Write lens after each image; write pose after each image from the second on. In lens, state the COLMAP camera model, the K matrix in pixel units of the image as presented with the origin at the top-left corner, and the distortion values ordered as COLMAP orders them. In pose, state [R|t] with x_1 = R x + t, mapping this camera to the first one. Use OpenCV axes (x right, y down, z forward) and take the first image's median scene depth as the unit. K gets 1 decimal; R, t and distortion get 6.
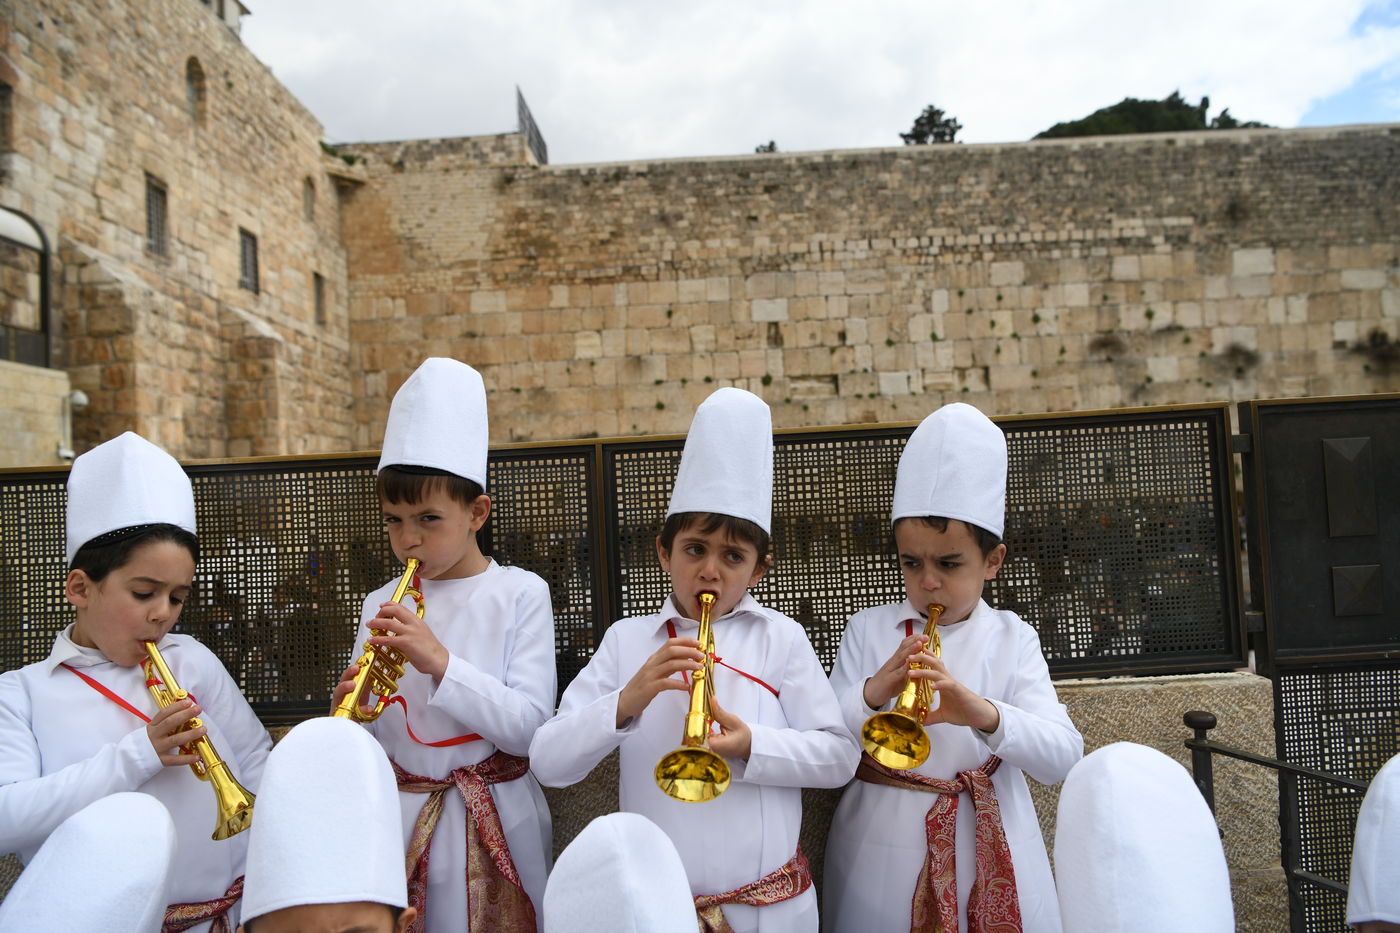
lens RADIAL K [[947.6, 0, 703.0], [0, 947.6, 461.3], [0, 0, 1]] dist [-0.014897, 0.004634]
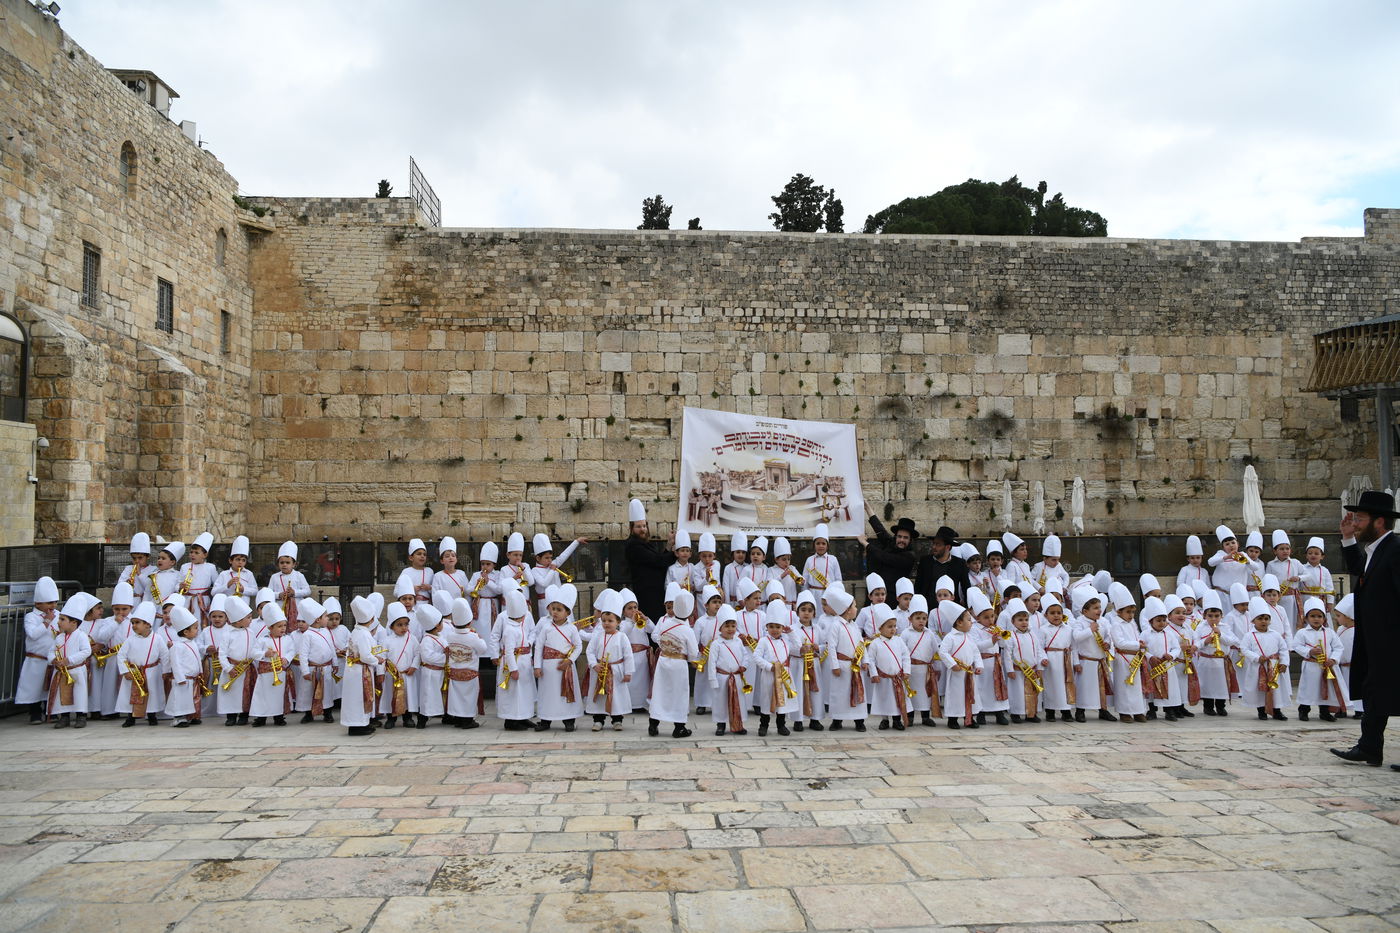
lens RADIAL K [[959.9, 0, 705.0], [0, 959.9, 460.8], [0, 0, 1]] dist [-0.015455, 0.002998]
pose [[0.995849, 0.048935, 0.076746, 0.094861], [-0.047952, 0.998743, -0.014602, -0.023119], [-0.077364, 0.010862, 0.996944, -0.208404]]
